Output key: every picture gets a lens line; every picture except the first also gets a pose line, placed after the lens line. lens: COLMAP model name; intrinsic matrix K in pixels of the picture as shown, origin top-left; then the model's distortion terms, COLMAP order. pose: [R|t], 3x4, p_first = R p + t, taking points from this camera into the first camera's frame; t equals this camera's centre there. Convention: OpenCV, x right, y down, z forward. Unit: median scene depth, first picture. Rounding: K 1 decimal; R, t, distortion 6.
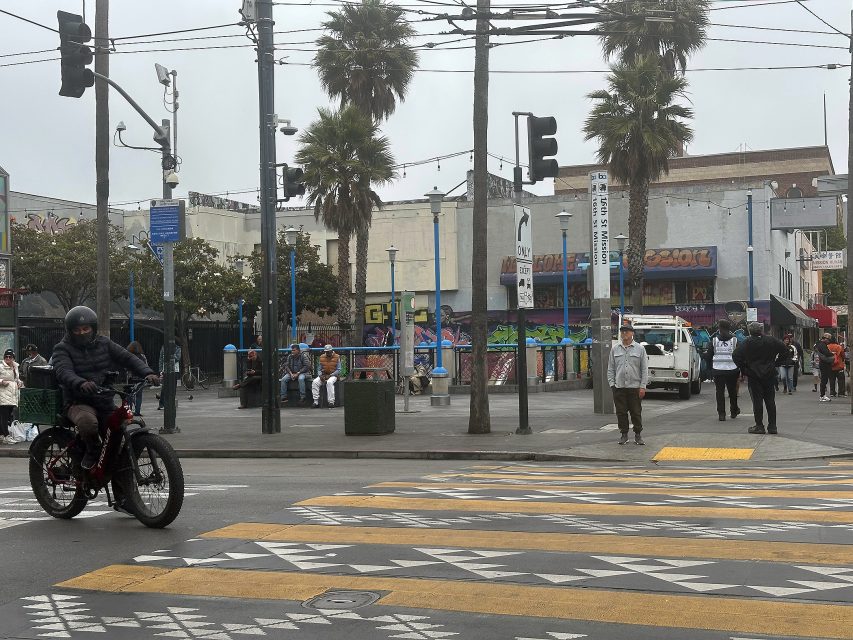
lens RADIAL K [[1163.3, 0, 428.4], [0, 1163.3, 288.4], [0, 0, 1]] dist [0.178883, 0.001712]
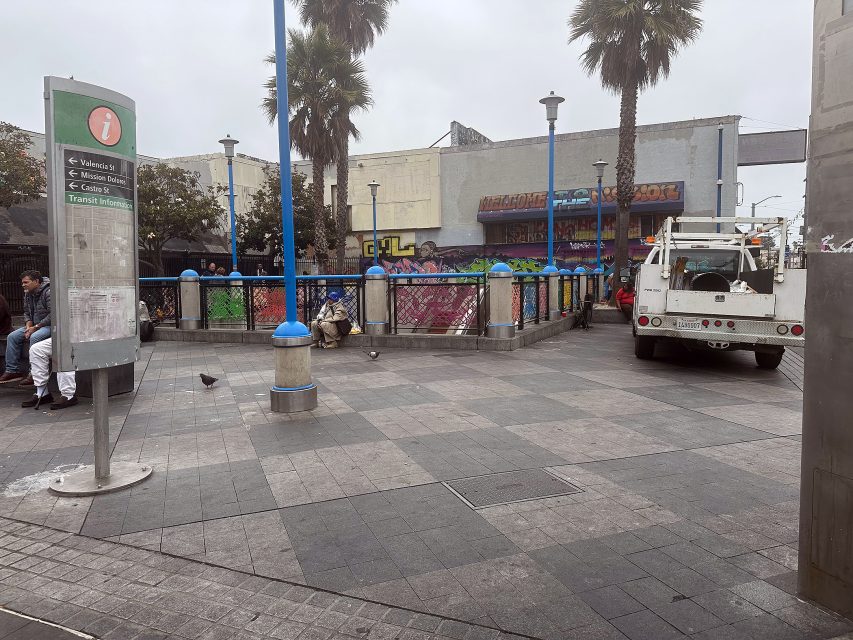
lens RADIAL K [[591.7, 0, 426.5], [0, 591.7, 320.0], [0, 0, 1]] dist [0.000887, -0.001185]
pose [[0.999081, 0.008037, -0.042091, 0.040644], [-0.002875, 0.992613, 0.121289, 0.023395], [0.042754, -0.121056, 0.991724, 0.458894]]
